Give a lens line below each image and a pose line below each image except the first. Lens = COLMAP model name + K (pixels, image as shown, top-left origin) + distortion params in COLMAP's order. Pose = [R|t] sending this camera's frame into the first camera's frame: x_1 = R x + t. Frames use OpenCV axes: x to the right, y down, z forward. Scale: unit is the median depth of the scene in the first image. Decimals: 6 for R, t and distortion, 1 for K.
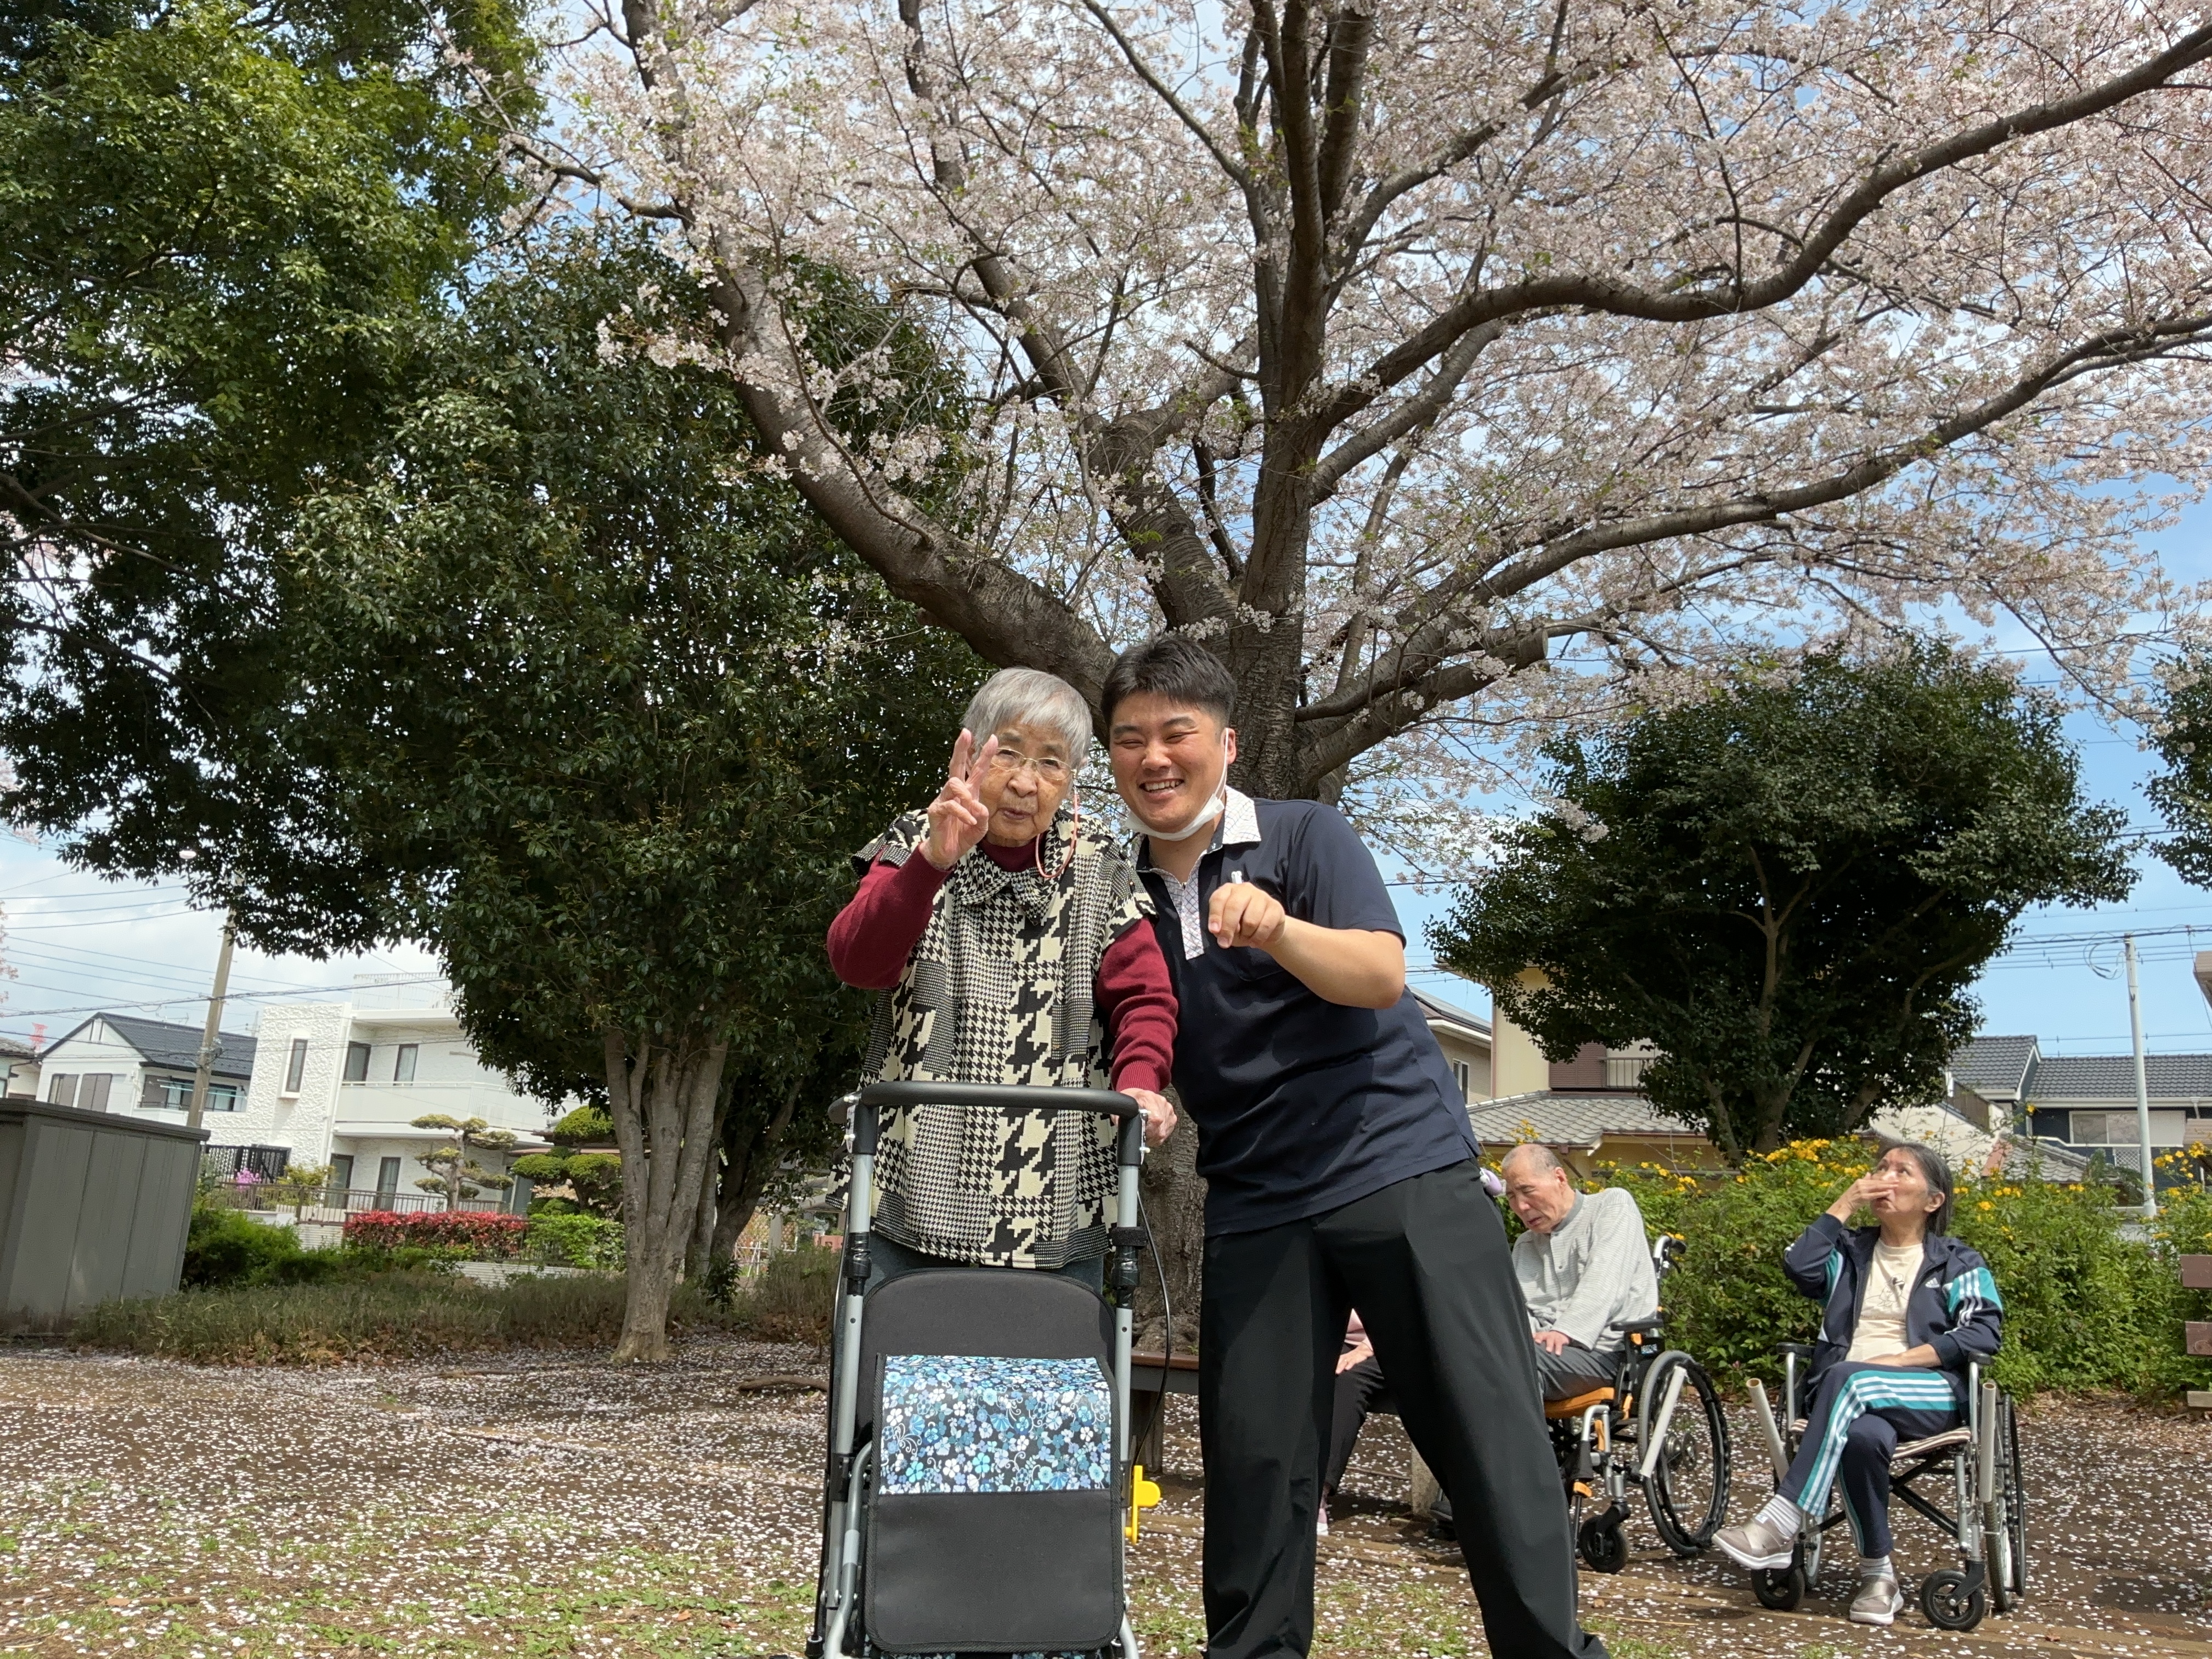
lens RADIAL K [[1852.6, 0, 1106.0], [0, 1852.6, 829.5], [0, 0, 1]] dist [0.137943, -0.295083]
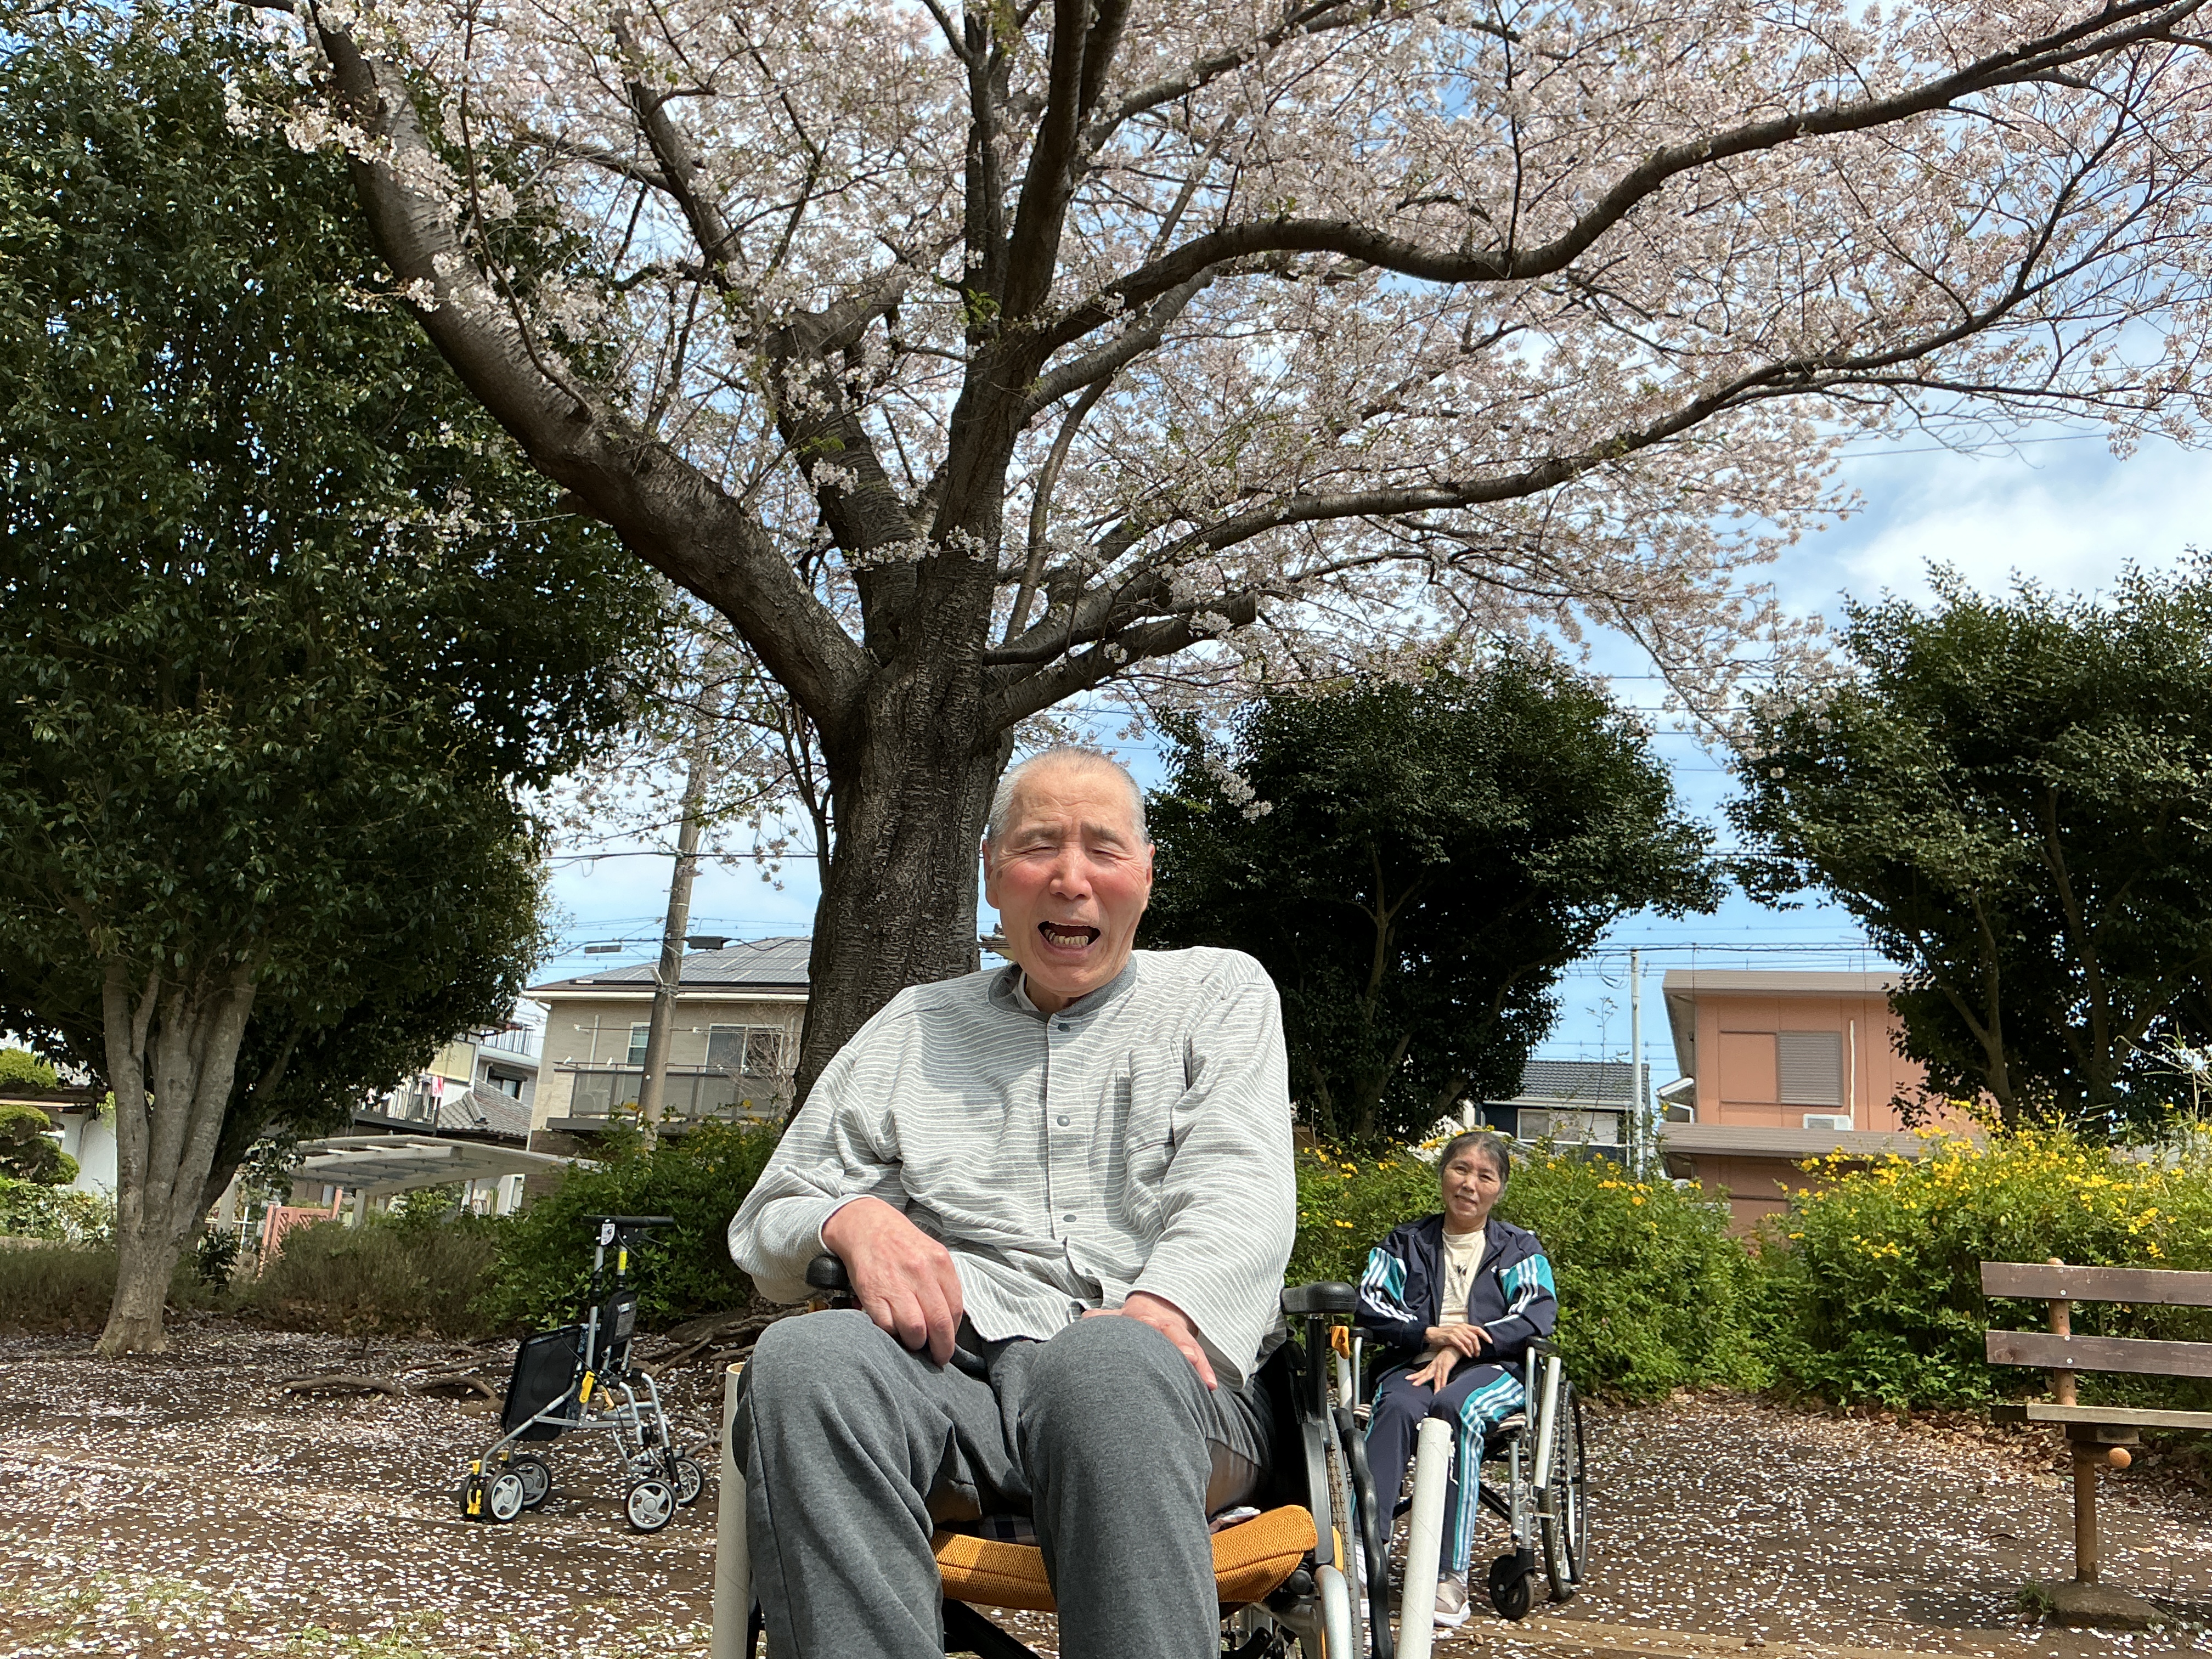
lens RADIAL K [[1864.3, 0, 1116.5], [0, 1864.3, 834.5], [0, 0, 1]] dist [0.130906, -0.284392]
pose [[0.960989, 0.071418, 0.267208, -0.074545], [-0.075669, 0.997117, 0.005630, 0.015476], [-0.266035, -0.025630, 0.963623, 0.084174]]
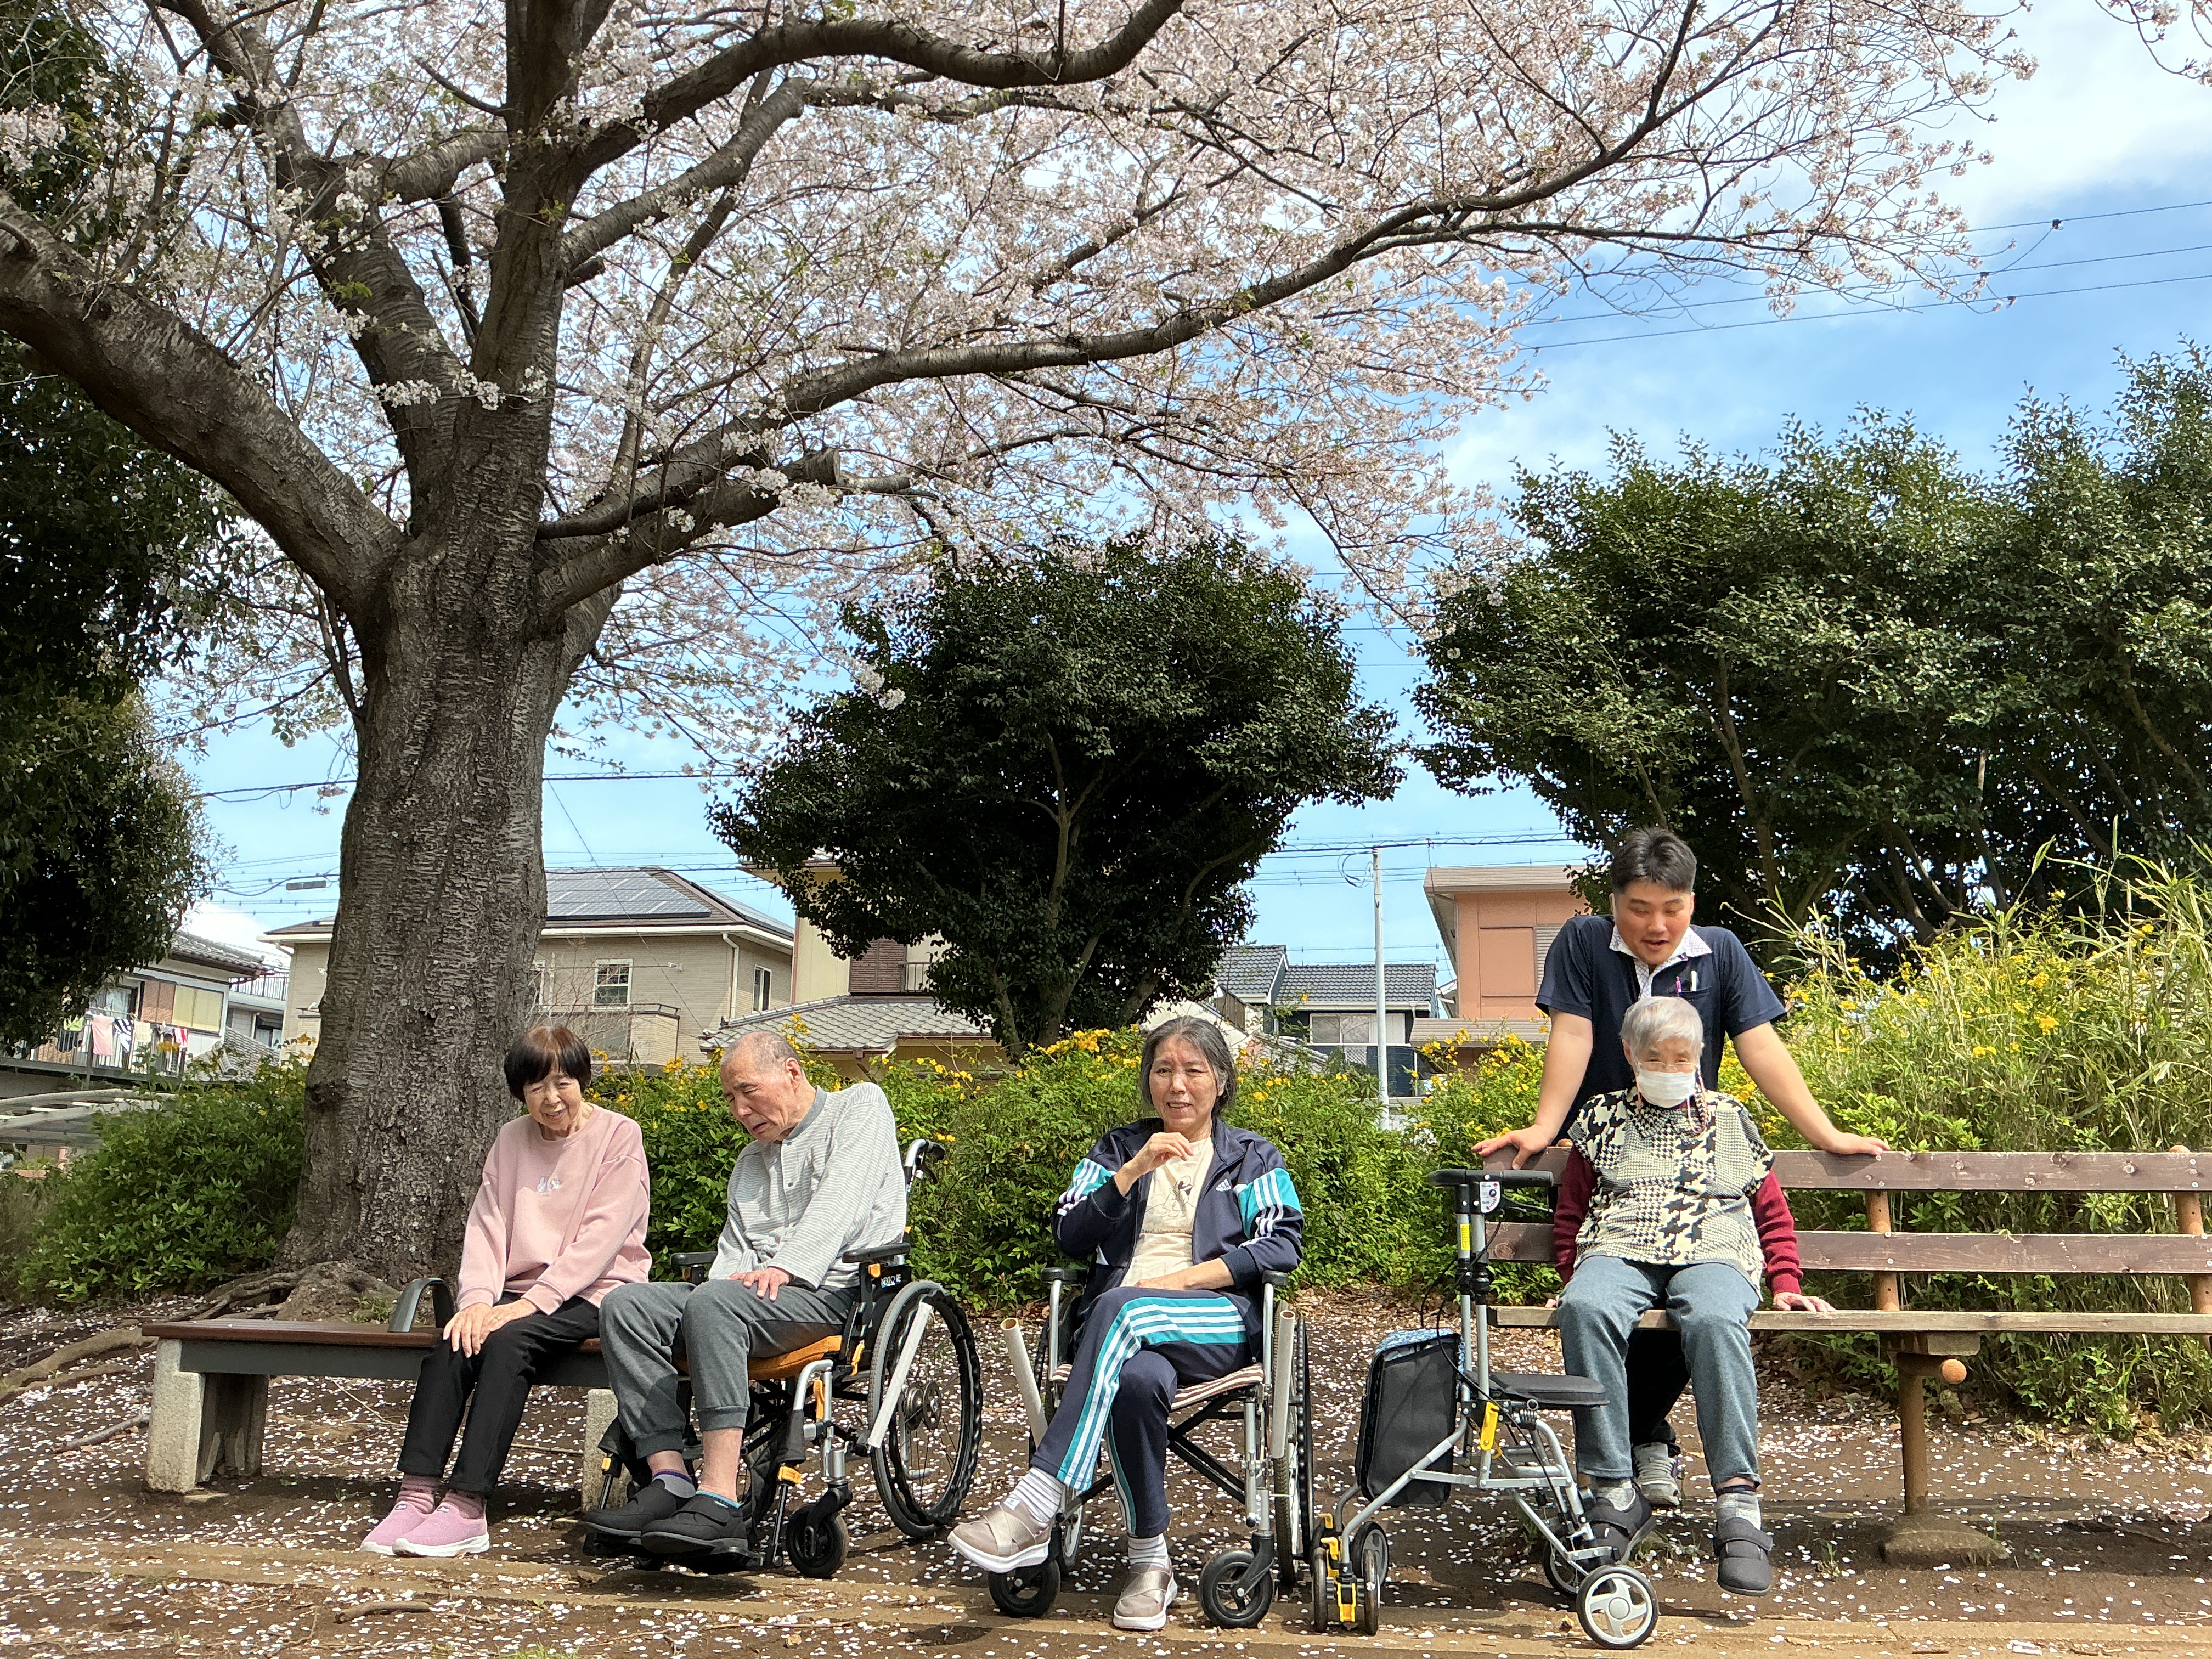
lens RADIAL K [[1852.6, 0, 1106.0], [0, 1852.6, 829.5], [0, 0, 1]] dist [0.137943, -0.295083]
pose [[0.934849, 0.030816, 0.353707, 0.046939], [-0.047297, 0.998156, 0.038046, 0.027119], [-0.351882, -0.052297, 0.934582, 0.126575]]
